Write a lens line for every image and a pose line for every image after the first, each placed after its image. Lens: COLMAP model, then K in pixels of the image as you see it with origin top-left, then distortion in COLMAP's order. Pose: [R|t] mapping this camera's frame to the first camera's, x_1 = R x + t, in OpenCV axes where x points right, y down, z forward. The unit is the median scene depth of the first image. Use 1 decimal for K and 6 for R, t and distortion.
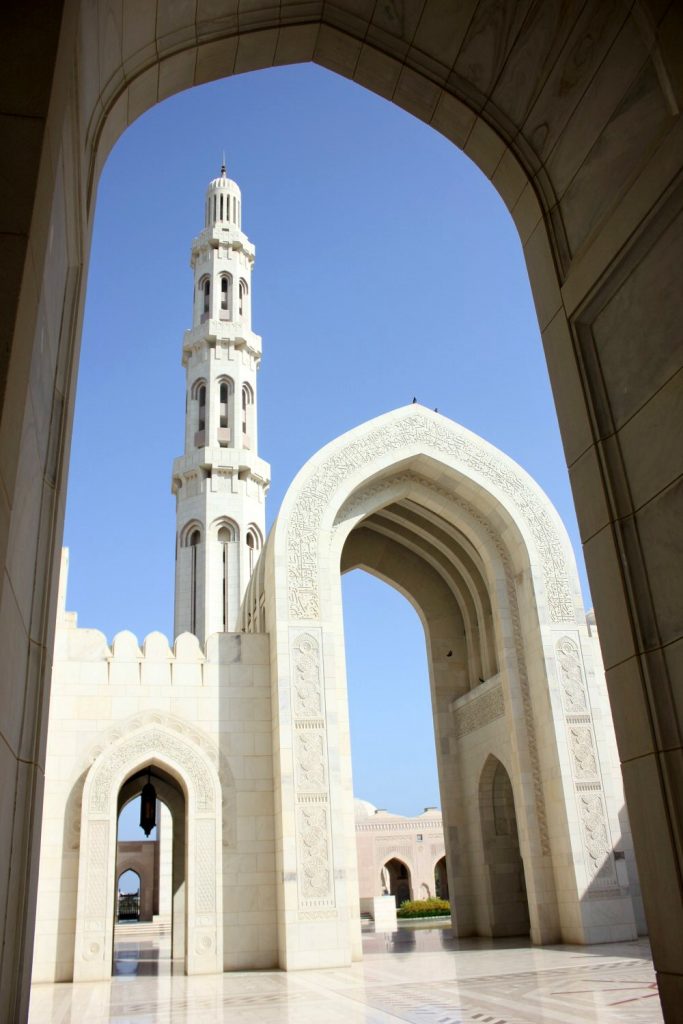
lens RADIAL K [[818.6, 0, 341.8], [0, 818.6, 537.2], [0, 0, 1]] dist [-0.124564, 0.003924]
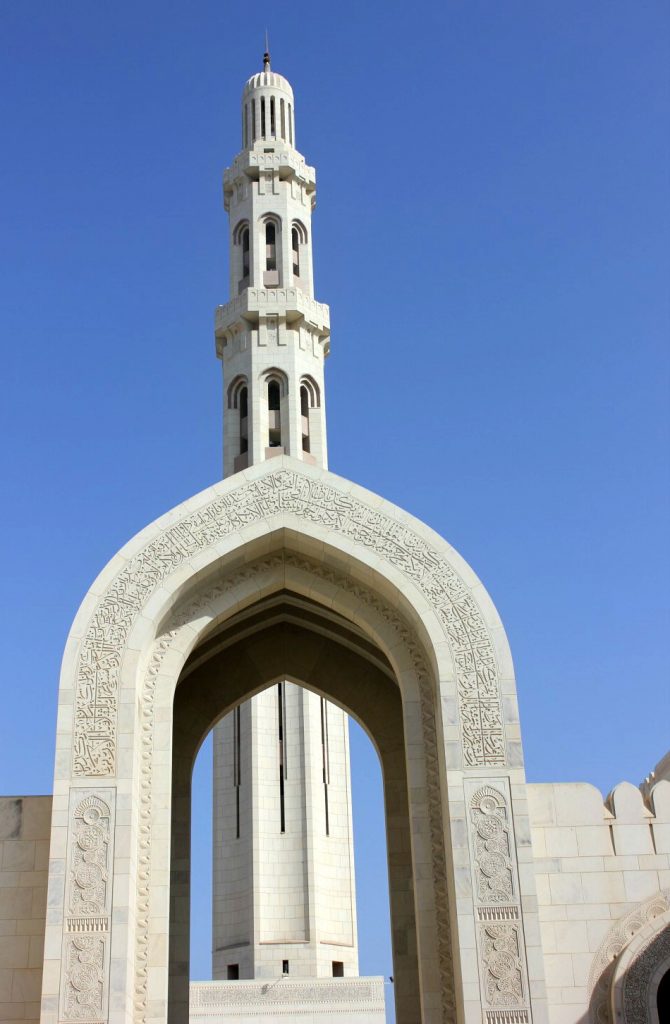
lens RADIAL K [[1270.0, 0, 335.0], [0, 1270.0, 512.0], [0, 0, 1]] dist [-0.068872, 0.000159]
pose [[0.978427, -0.073523, -0.193067, 0.100550], [0.062928, 0.996186, -0.060452, -0.013359], [0.196775, 0.046998, 0.979322, -0.018188]]
